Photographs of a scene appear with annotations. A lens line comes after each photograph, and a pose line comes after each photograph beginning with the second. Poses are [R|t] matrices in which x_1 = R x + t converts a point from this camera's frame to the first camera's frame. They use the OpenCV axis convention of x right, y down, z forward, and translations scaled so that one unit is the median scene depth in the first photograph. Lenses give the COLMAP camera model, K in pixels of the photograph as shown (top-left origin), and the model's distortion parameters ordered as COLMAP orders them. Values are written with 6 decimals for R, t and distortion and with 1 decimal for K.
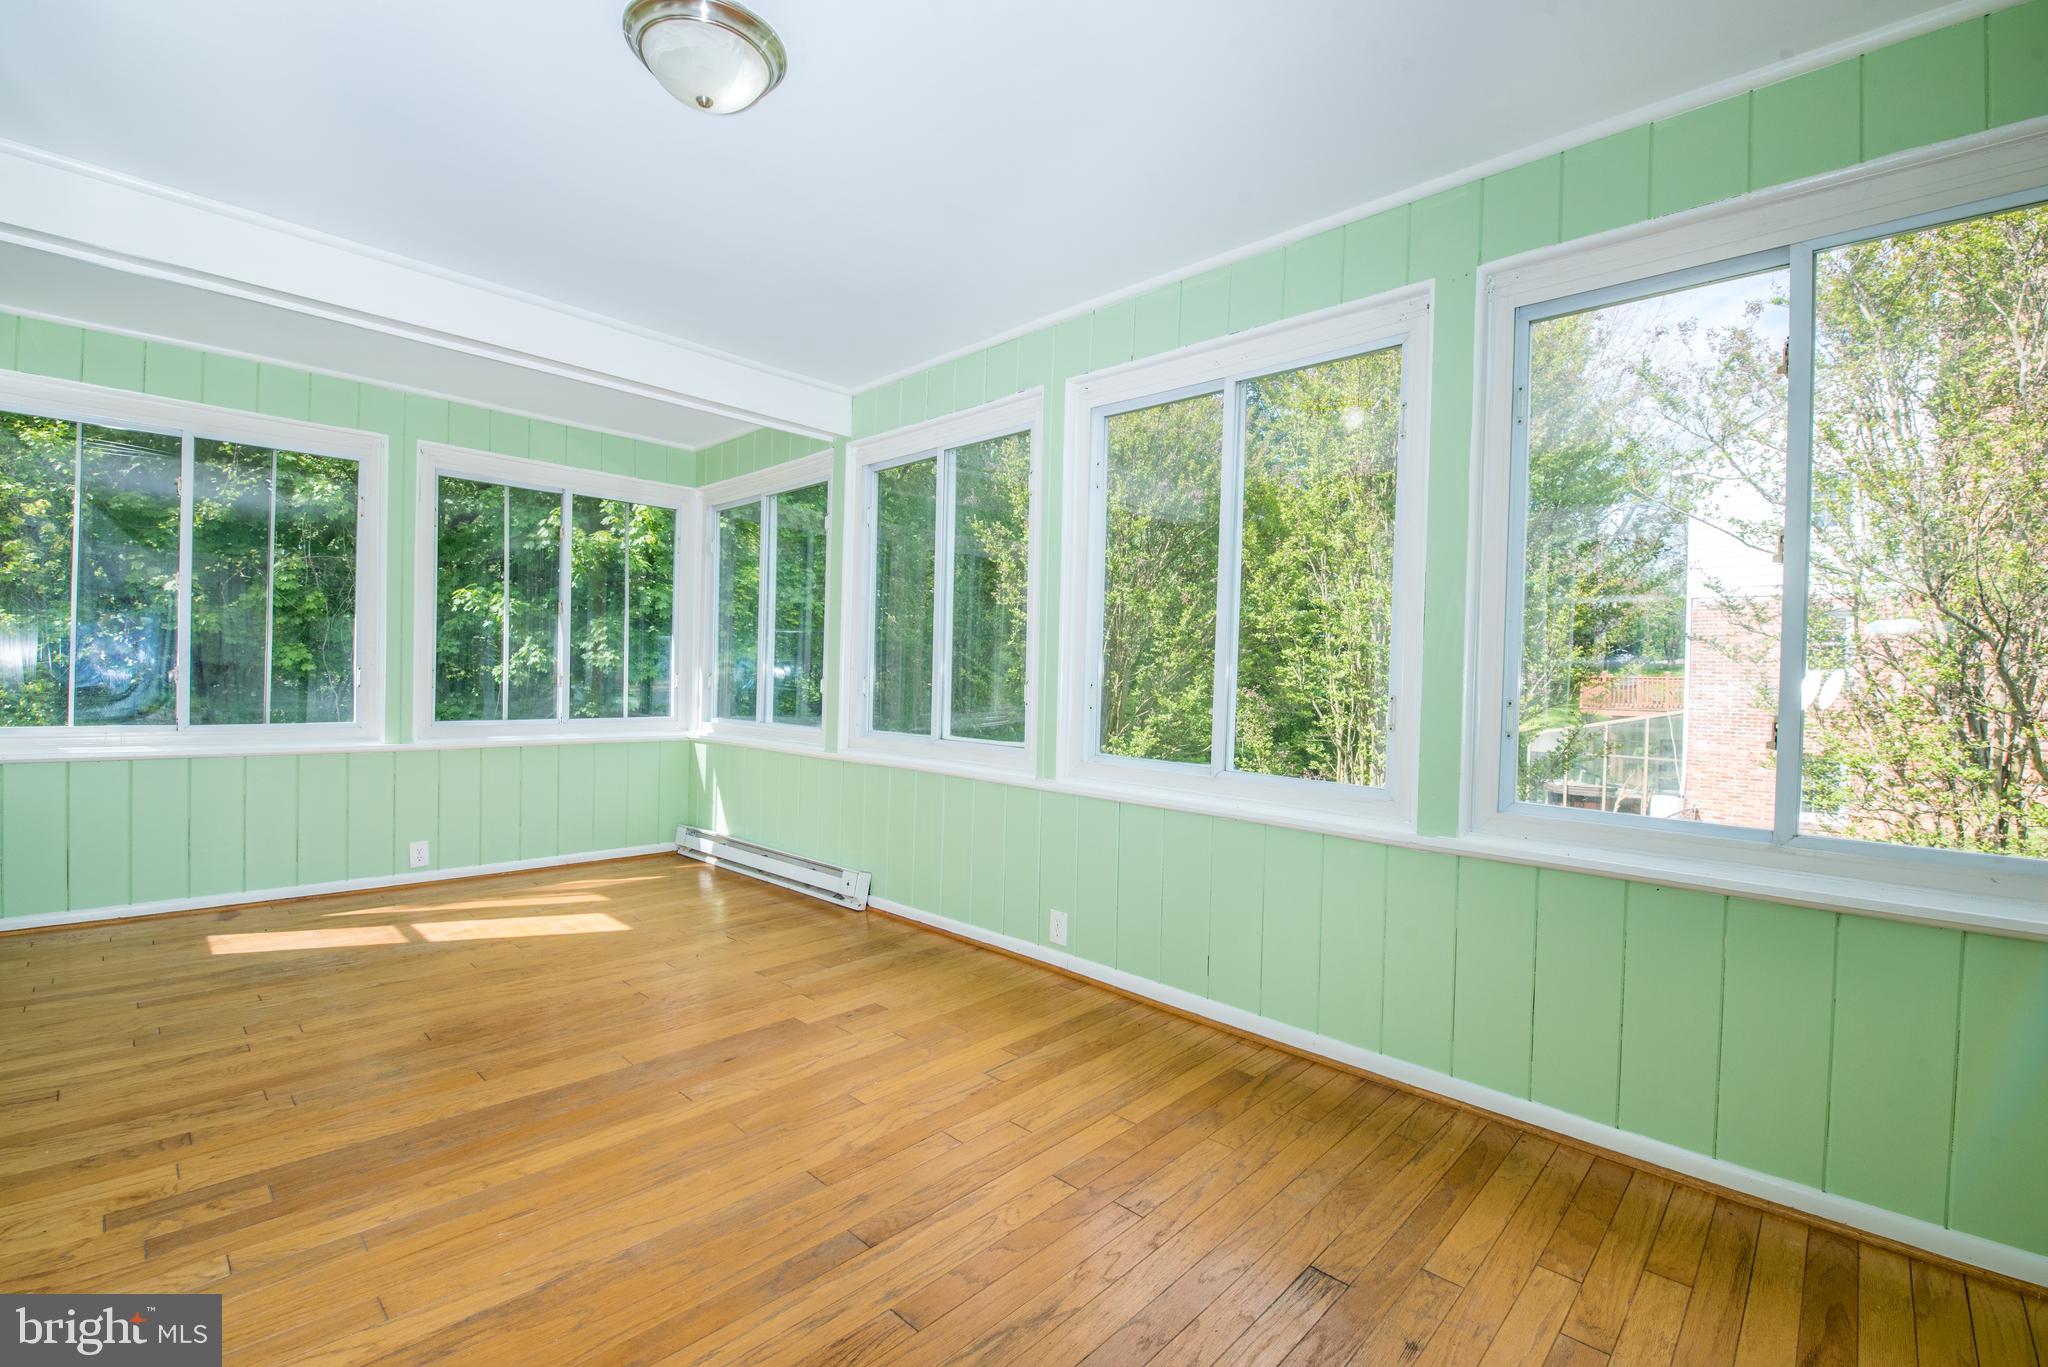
lens RADIAL K [[887.2, 0, 1022.8], [0, 887.2, 685.8], [0, 0, 1]] dist [-0.009010, -0.002389]
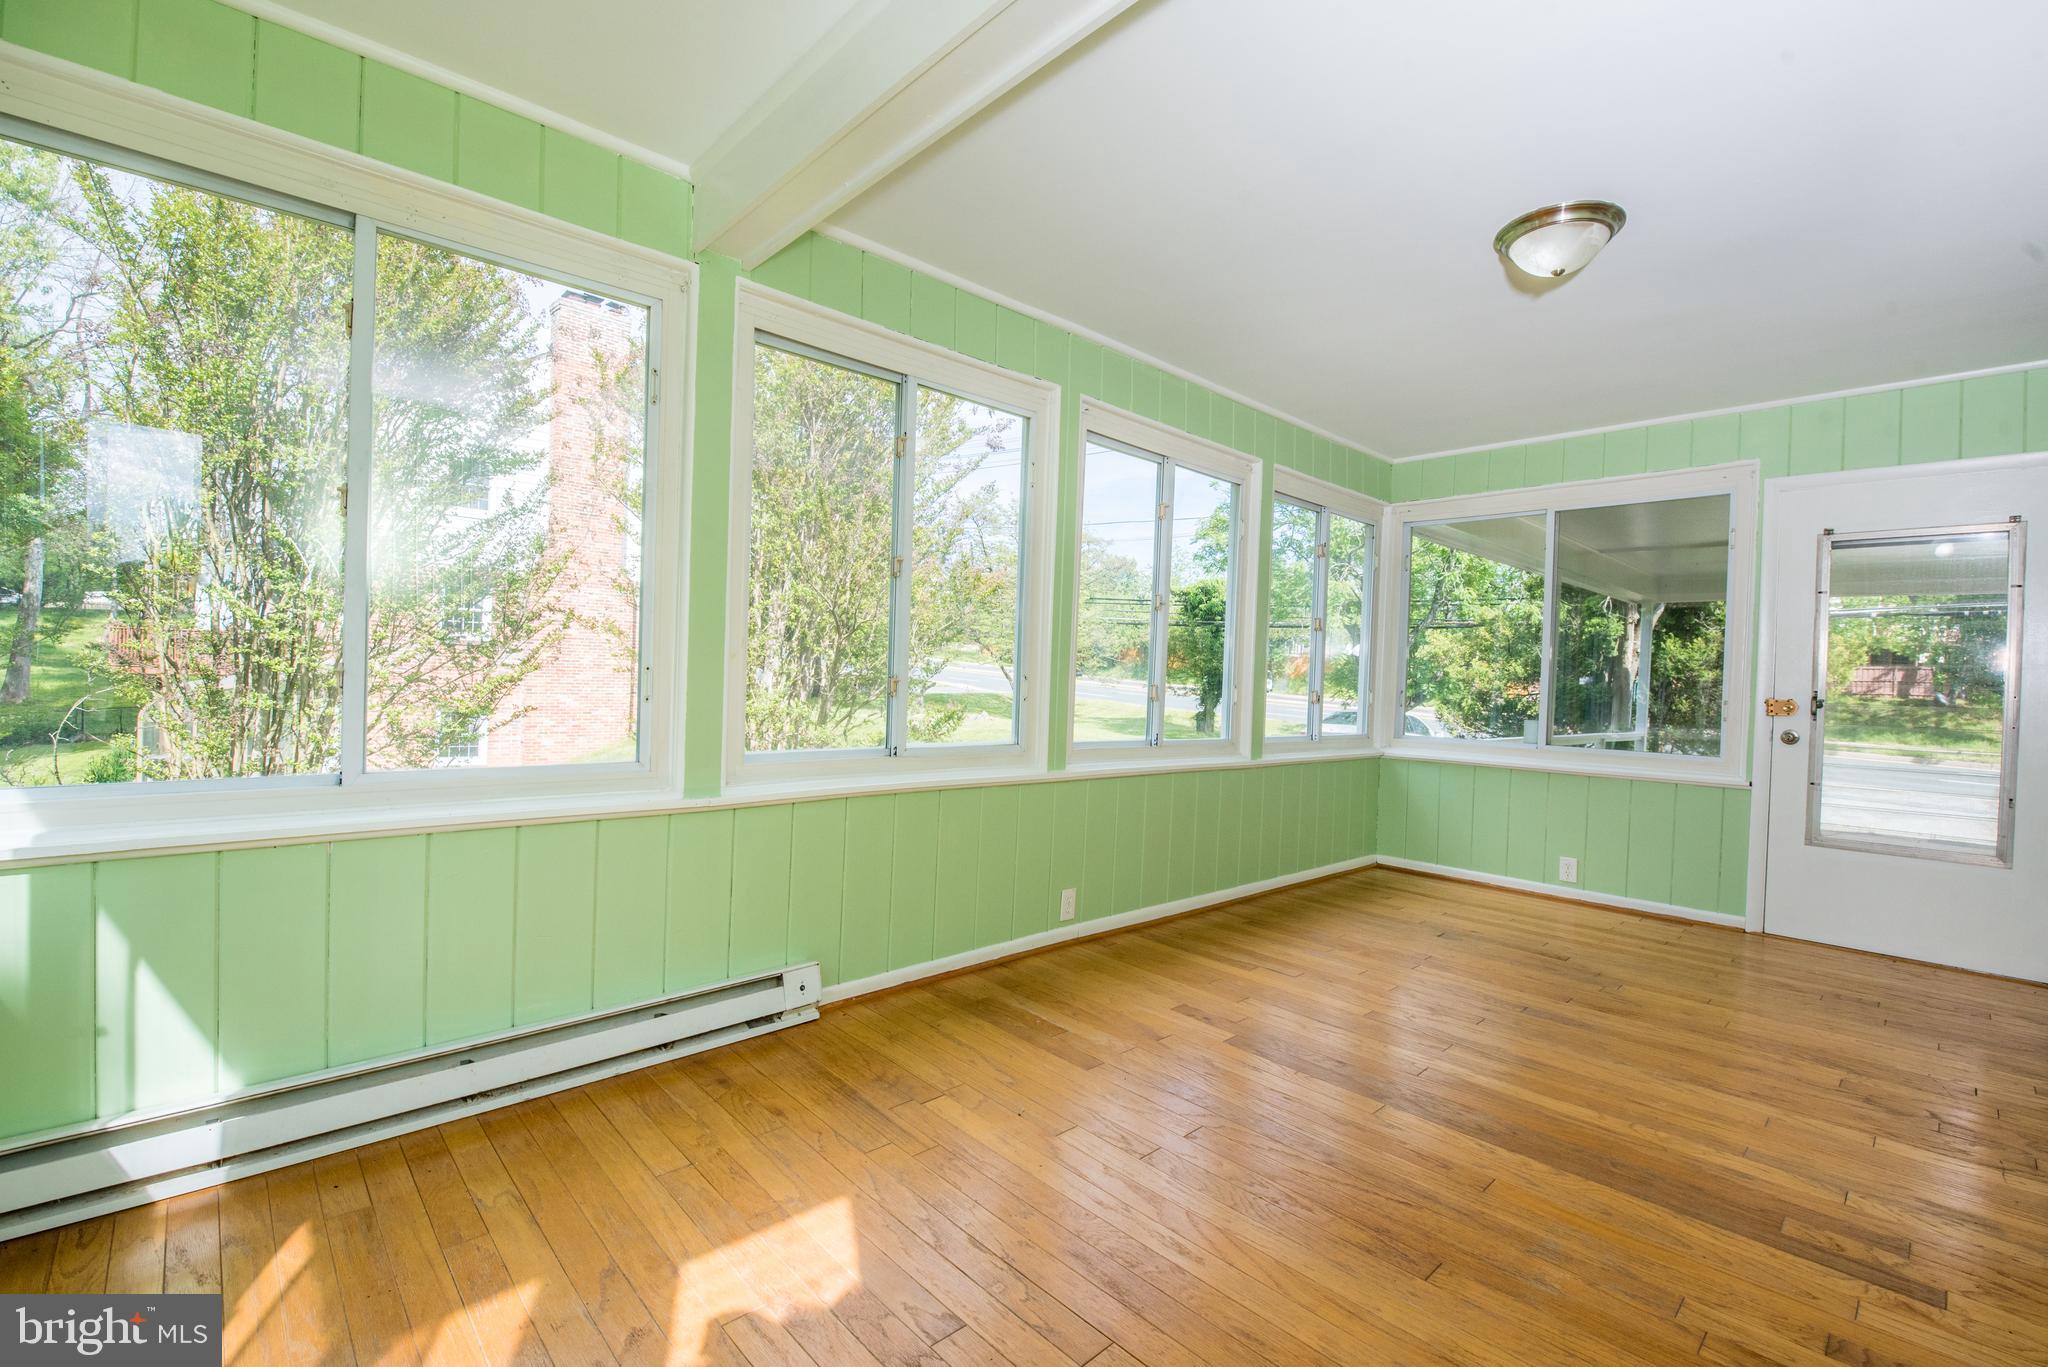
lens RADIAL K [[887.2, 0, 1023.1], [0, 887.2, 684.9], [0, 0, 1]] dist [-0.009010, -0.002389]
pose [[0.057434, -0.037793, 0.997634, -1.074564], [-0.022220, 0.998987, 0.039124, -0.037712], [-0.998102, -0.024414, 0.056536, 1.040186]]
